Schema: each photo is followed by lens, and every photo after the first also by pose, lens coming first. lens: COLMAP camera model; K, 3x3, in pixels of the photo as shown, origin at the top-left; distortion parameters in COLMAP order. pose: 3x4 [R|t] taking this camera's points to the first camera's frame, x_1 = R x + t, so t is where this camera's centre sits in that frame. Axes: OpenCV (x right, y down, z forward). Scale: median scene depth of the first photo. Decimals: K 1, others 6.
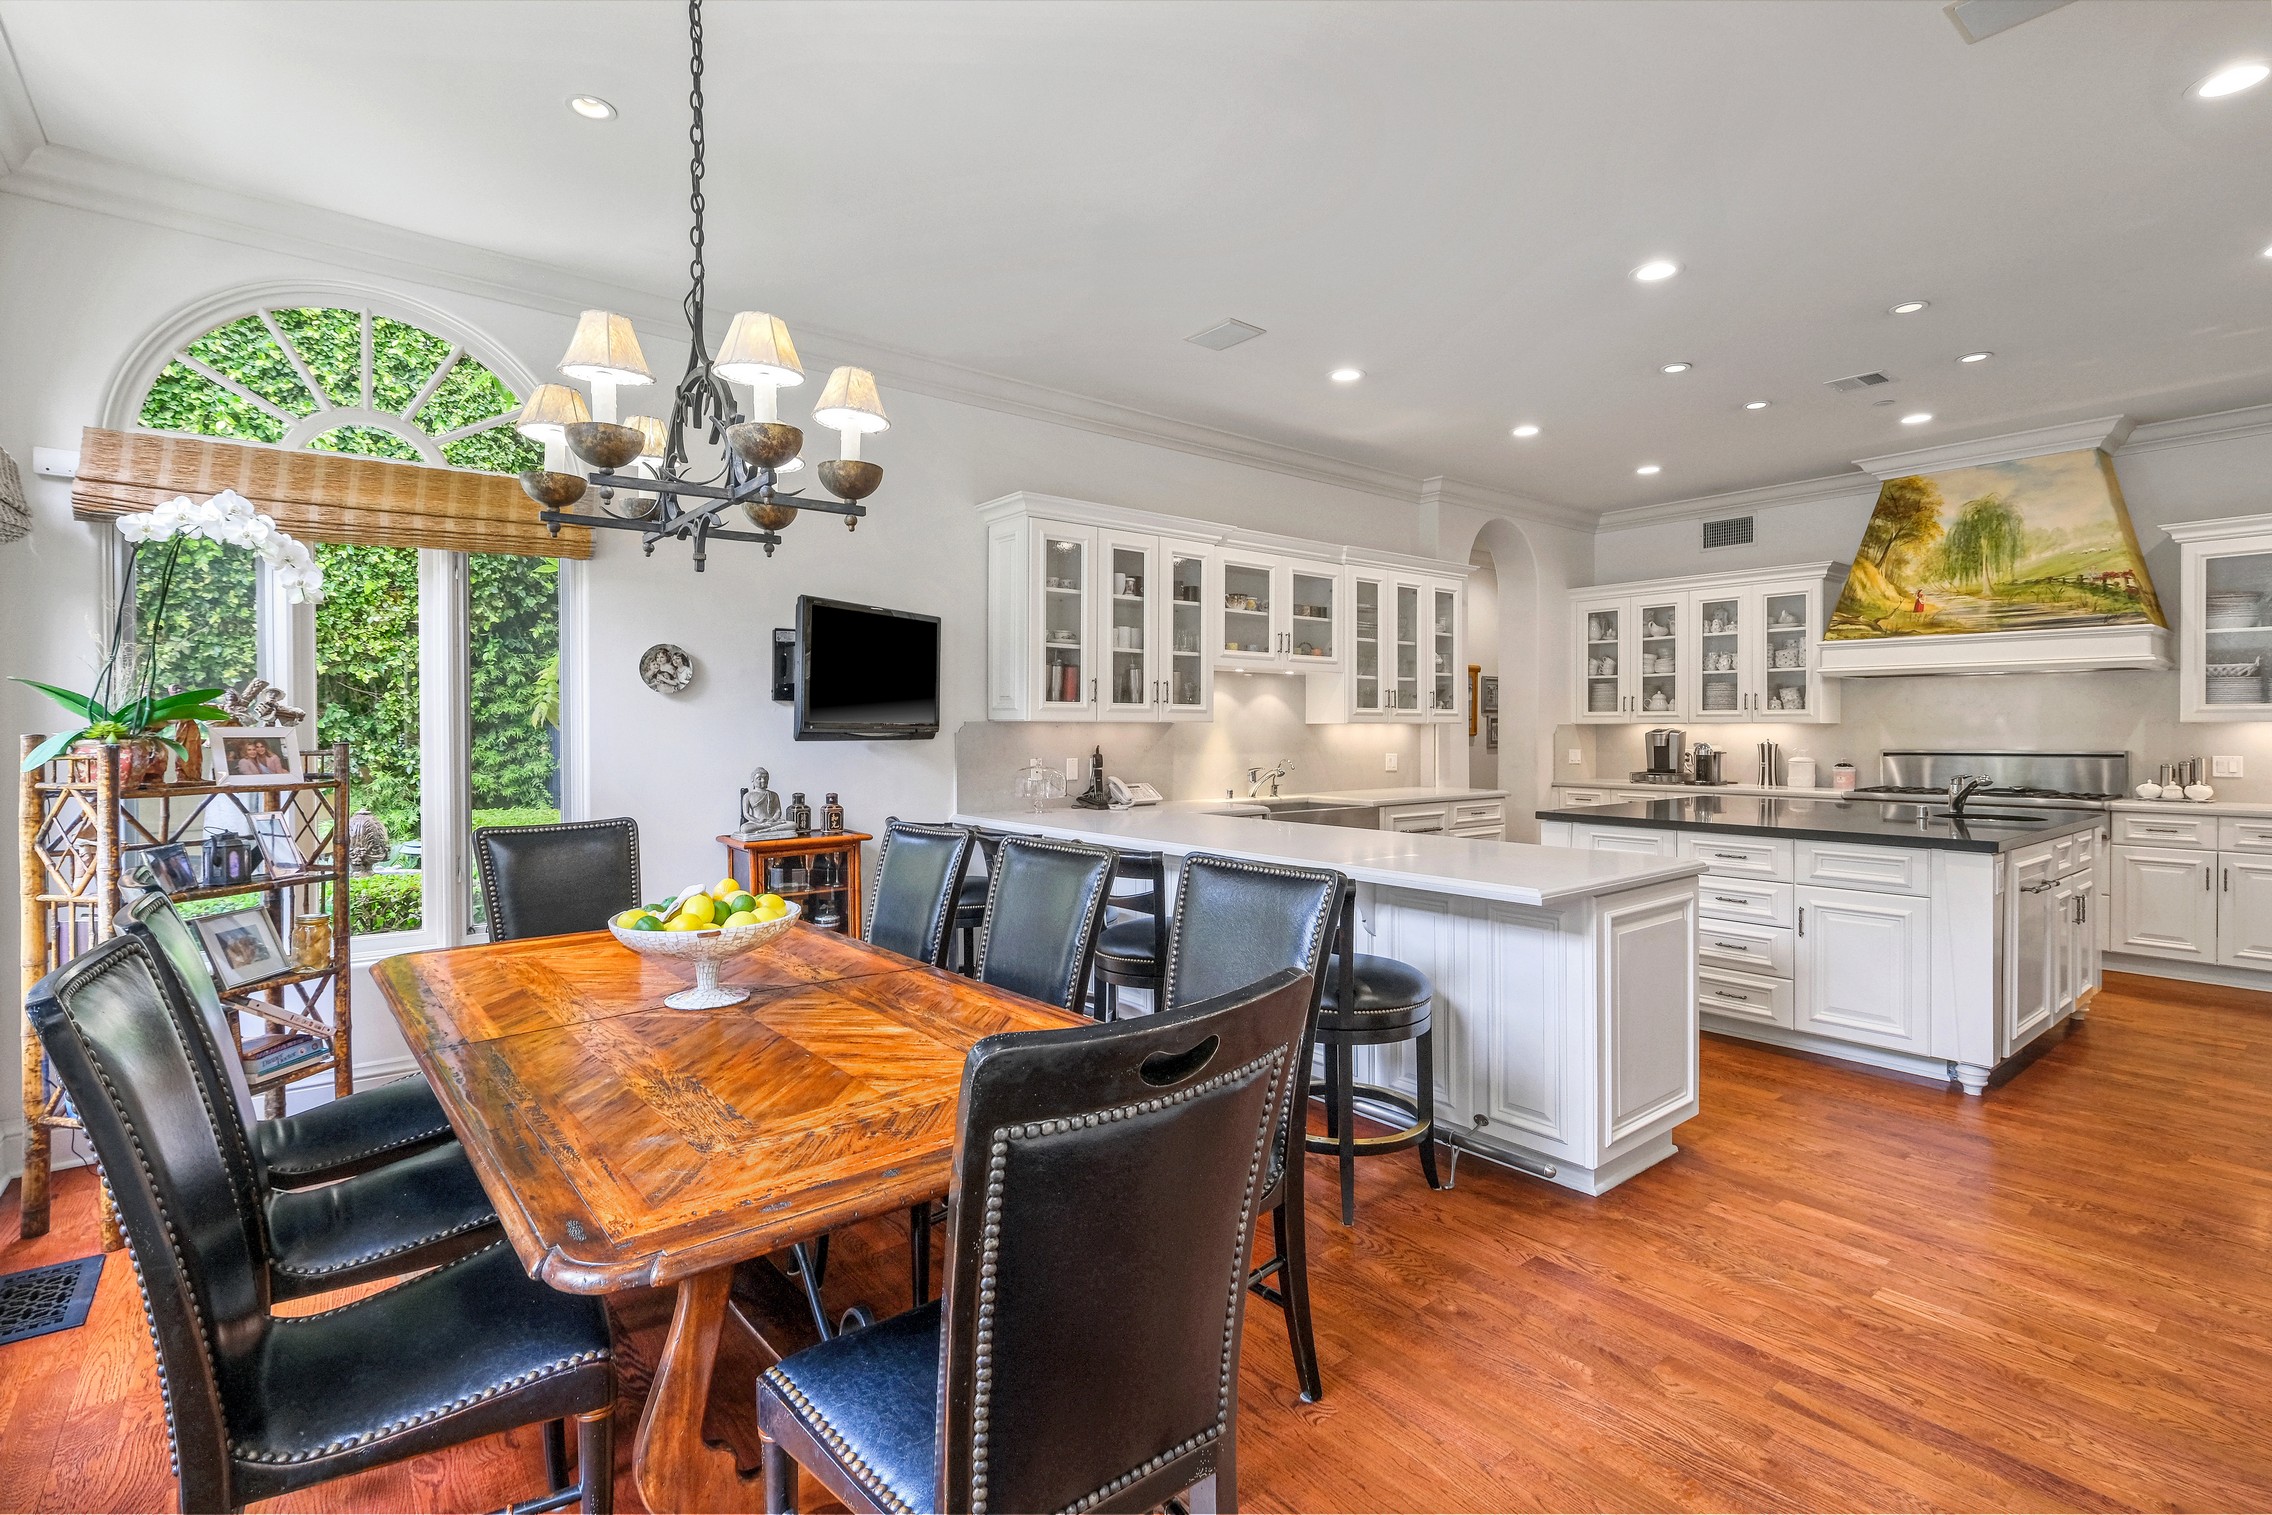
lens RADIAL K [[1039.1, 0, 1156.0], [0, 1039.1, 740.7], [0, 0, 1]] dist [-0.000917, 0.000546]
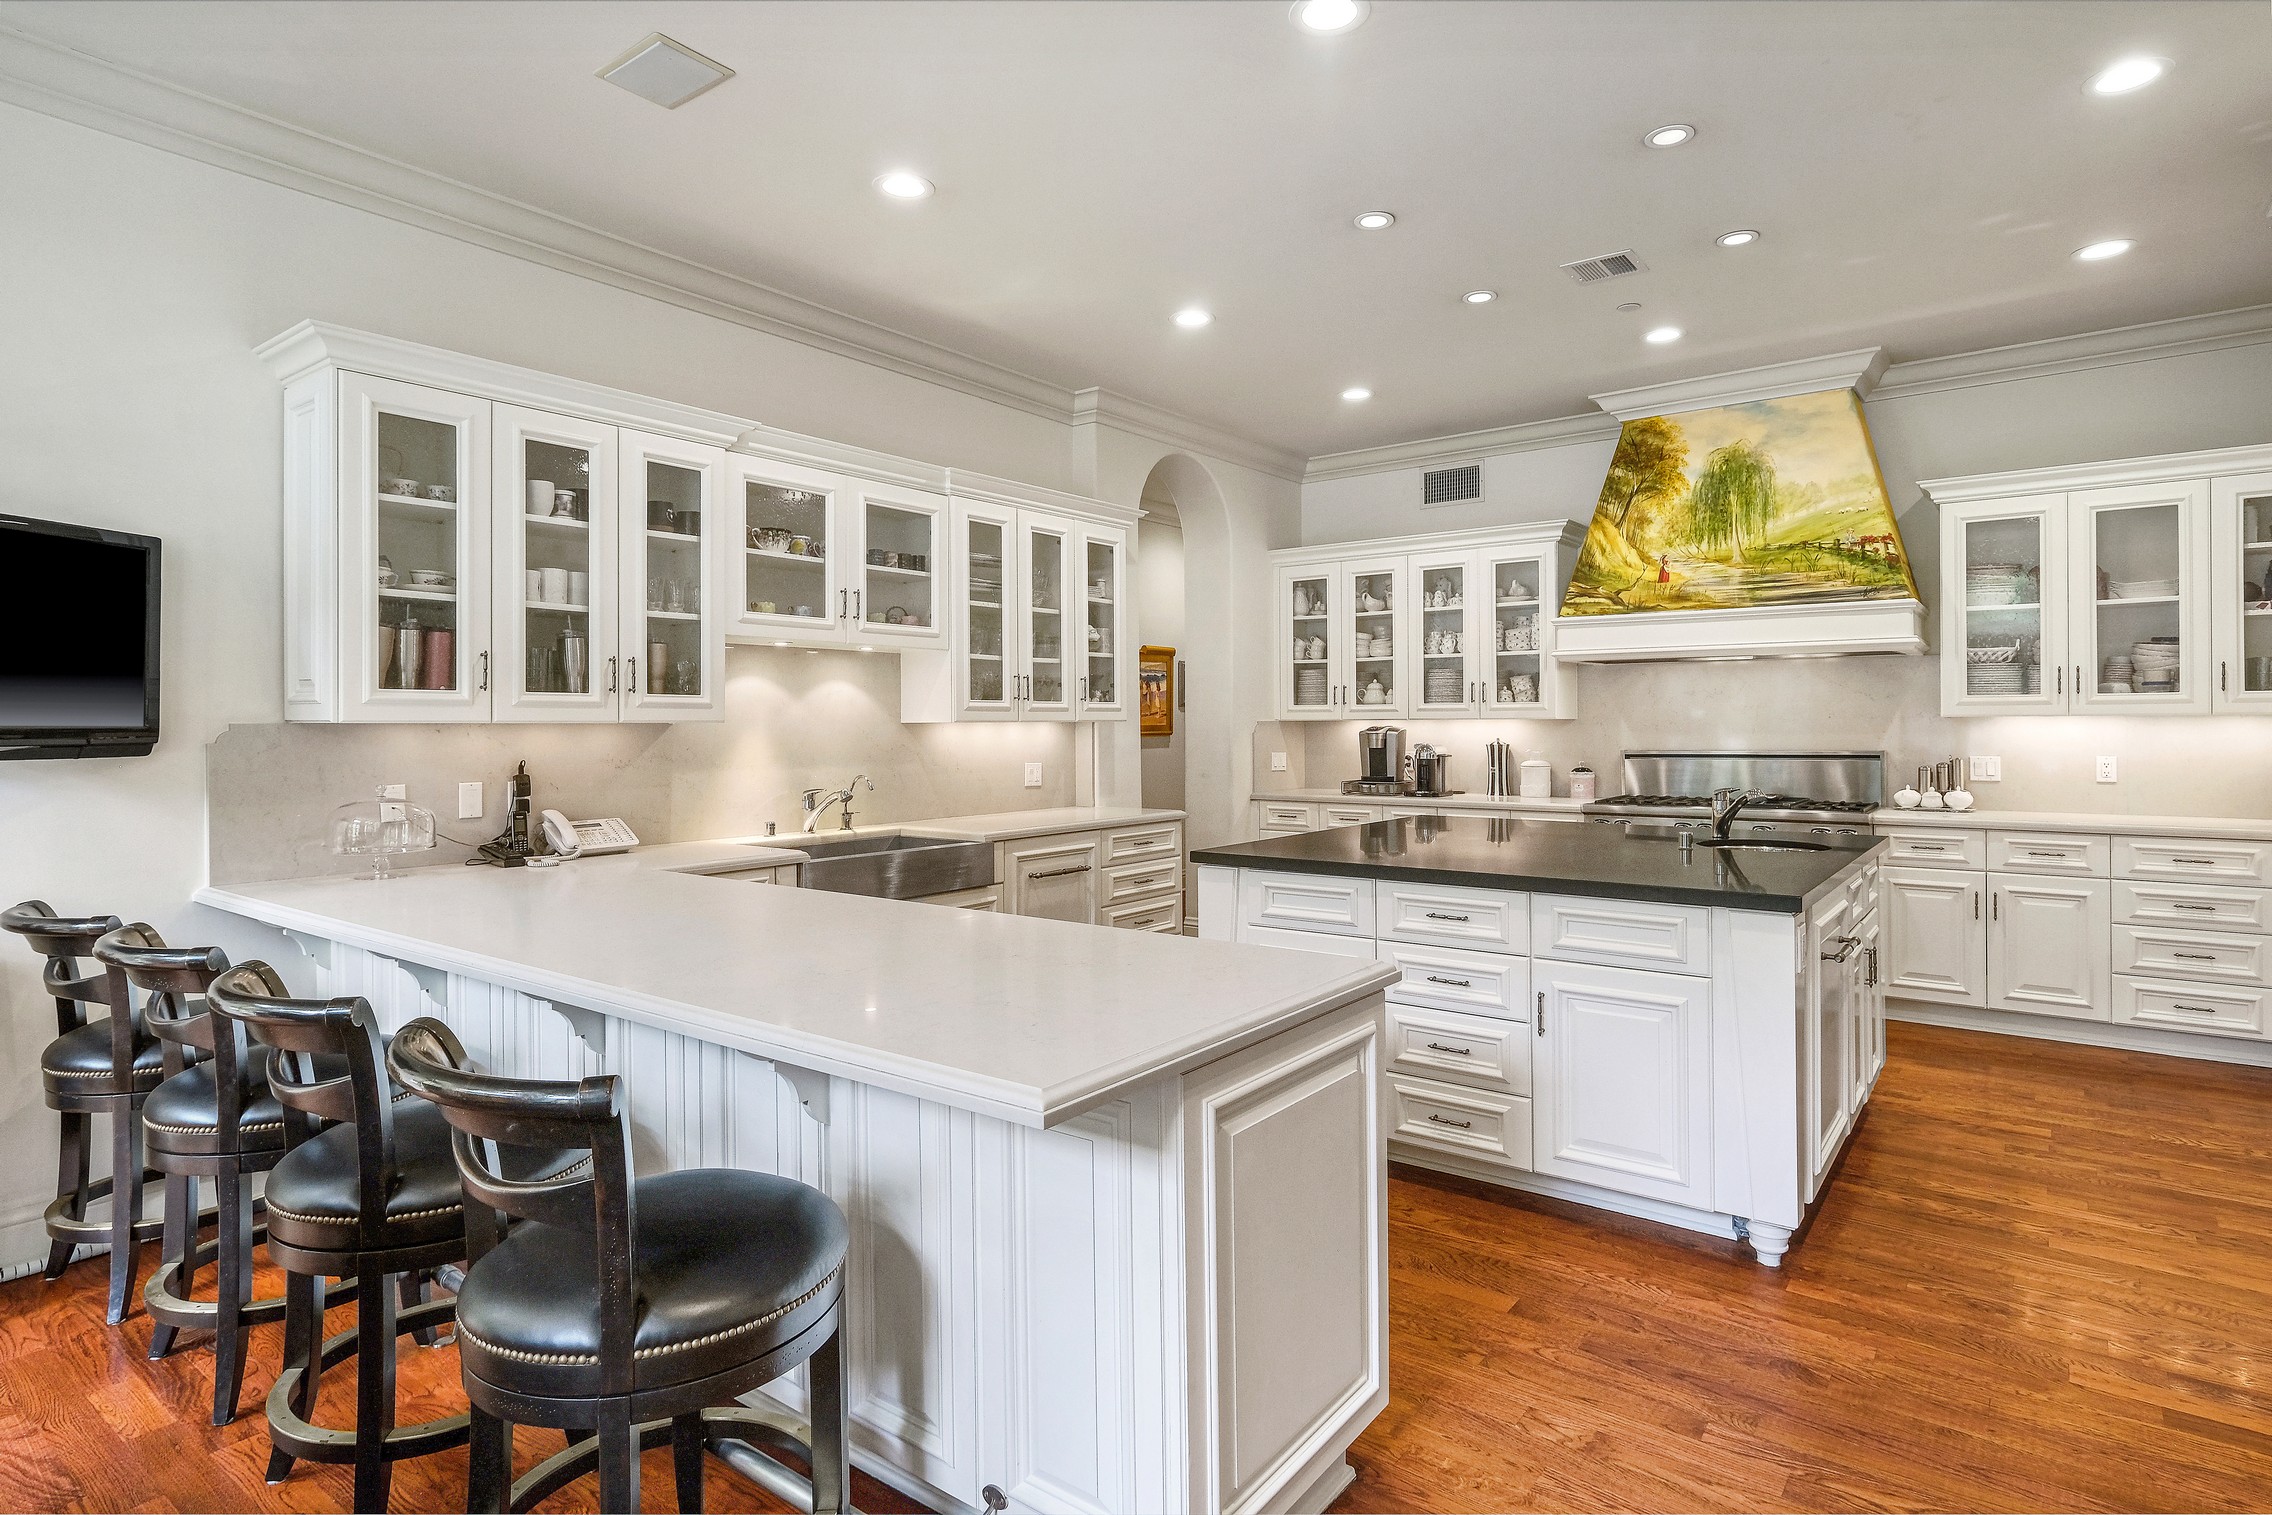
lens RADIAL K [[1167.6, 0, 1138.8], [0, 1167.6, 736.4], [0, 0, 1]] dist [0.002524, 0.000943]
pose [[0.973280, -0.007334, 0.229506, 0.133815], [0.007703, 0.999970, -0.000713, -0.006121], [-0.229494, 0.002462, 0.973307, 0.221584]]
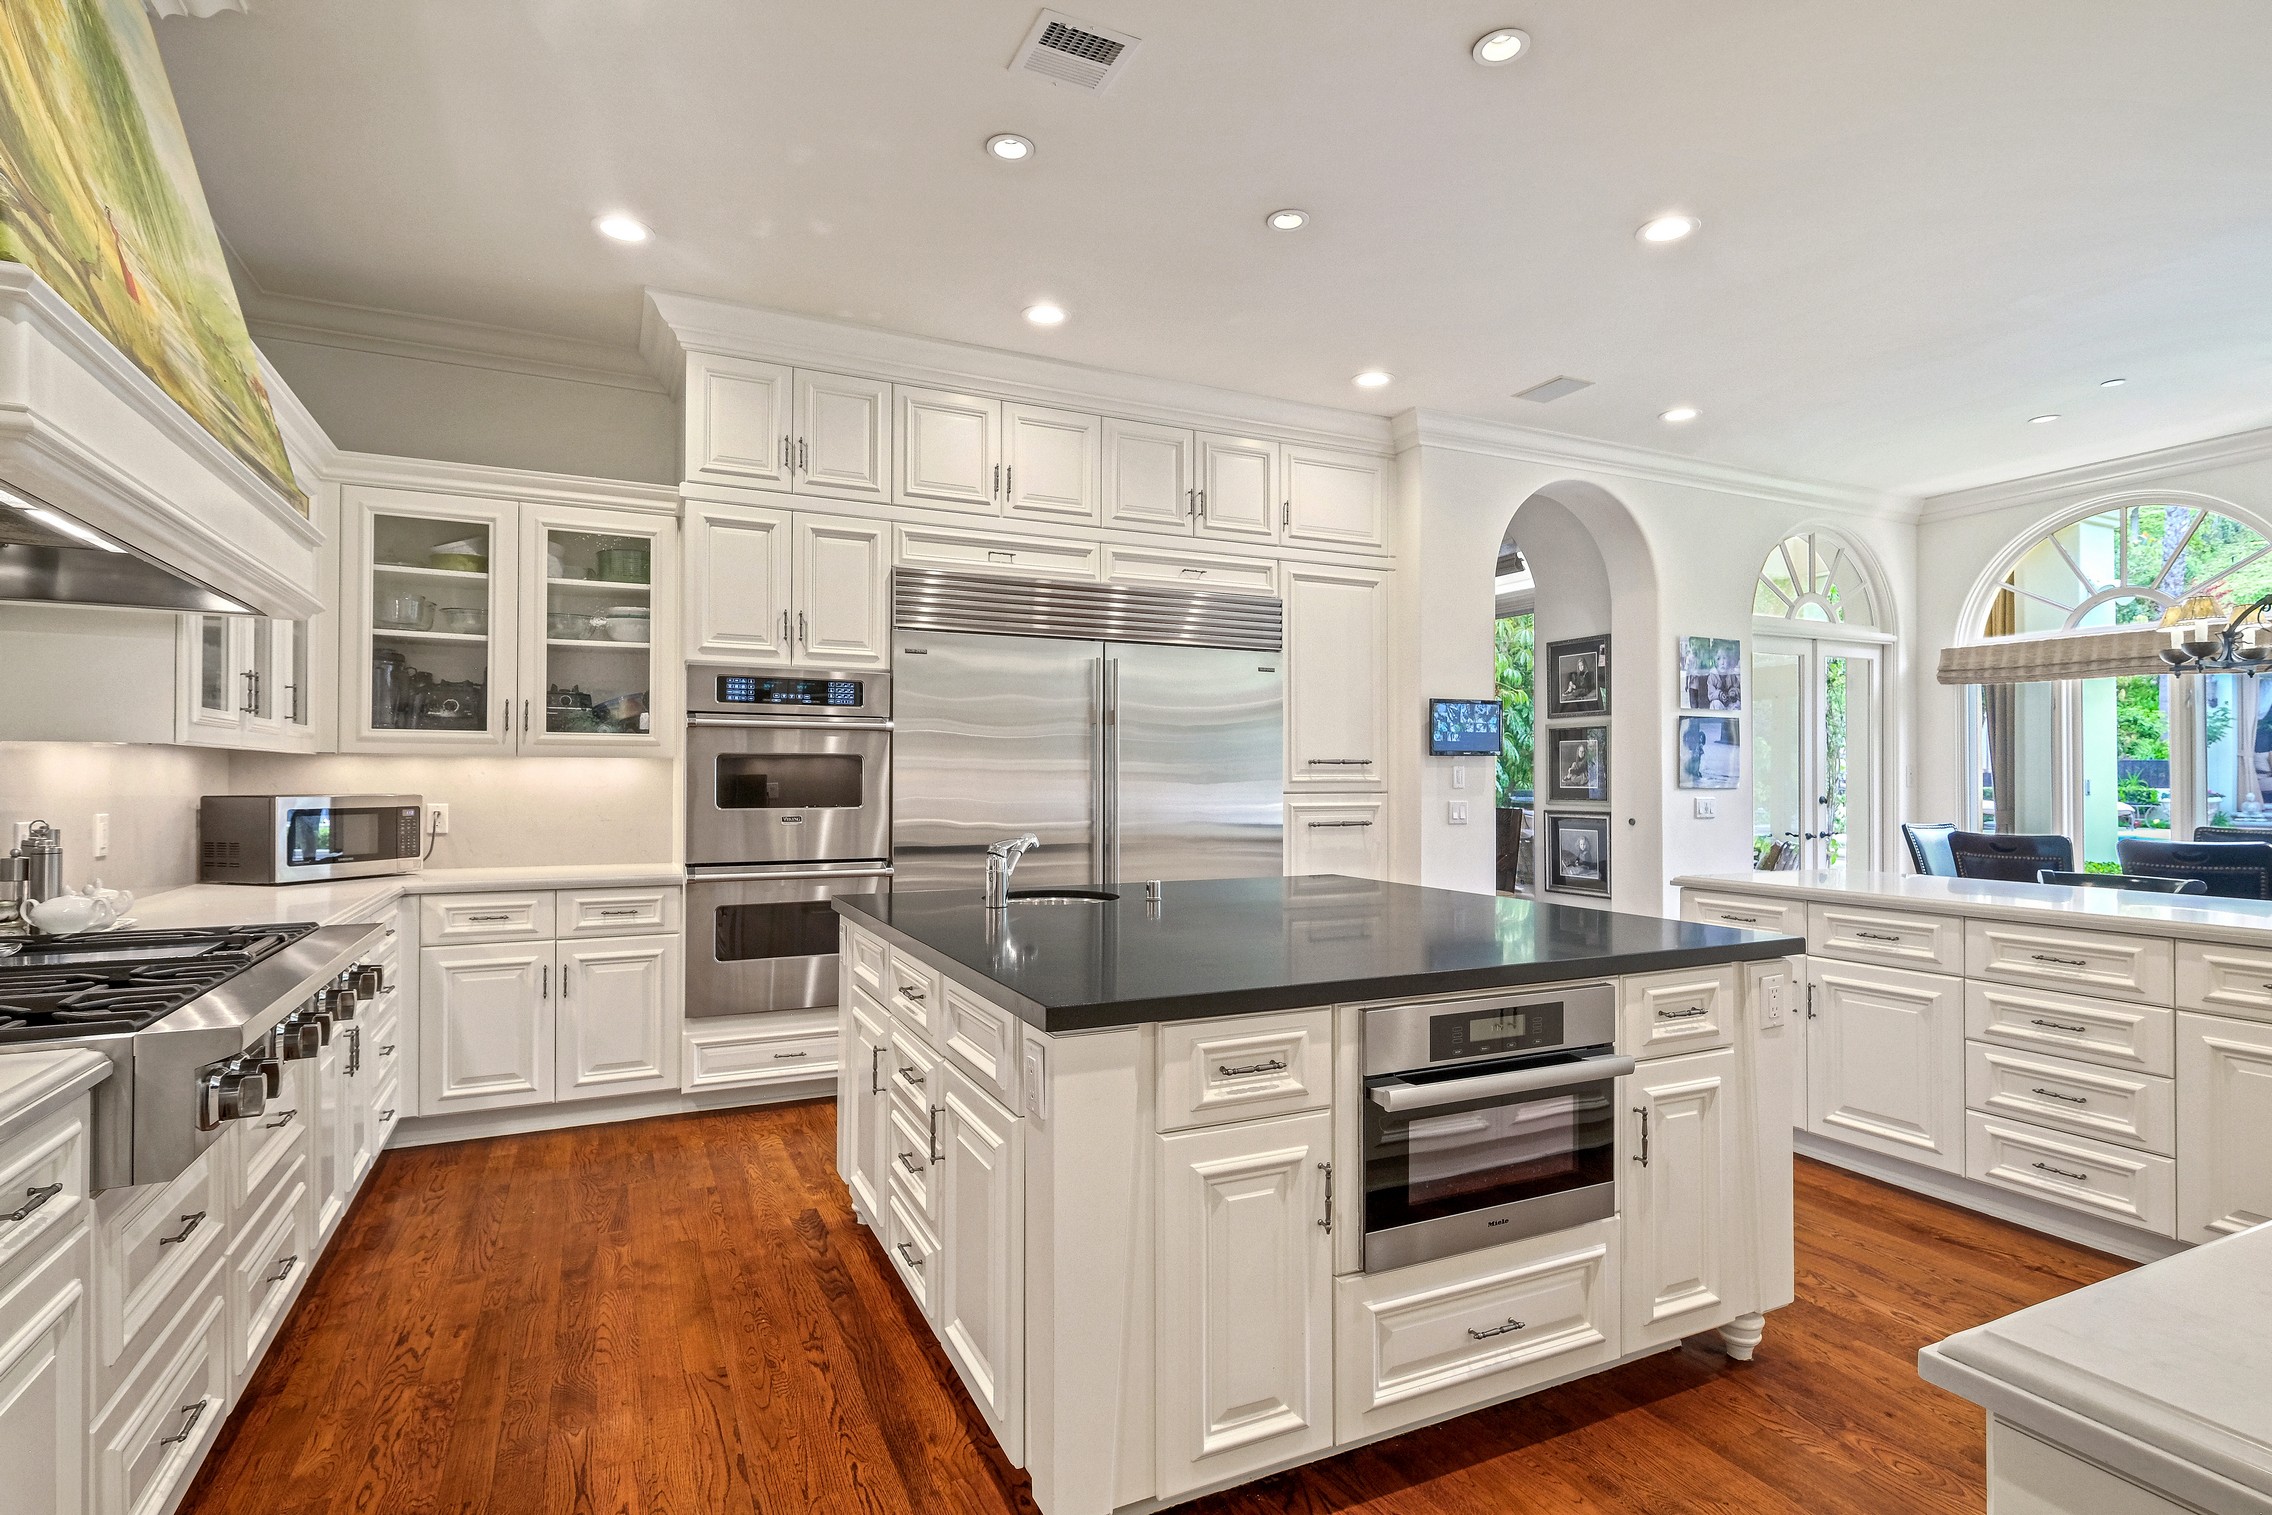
lens RADIAL K [[1167.6, 0, 1140.7], [0, 1167.6, 761.2], [0, 0, 1]] dist [0.002524, 0.000943]
pose [[-0.973162, 0.001625, 0.230116, 0.439158], [0.000829, 0.999993, -0.003554, -0.008733], [-0.230120, -0.003268, -0.973157, 1.315074]]
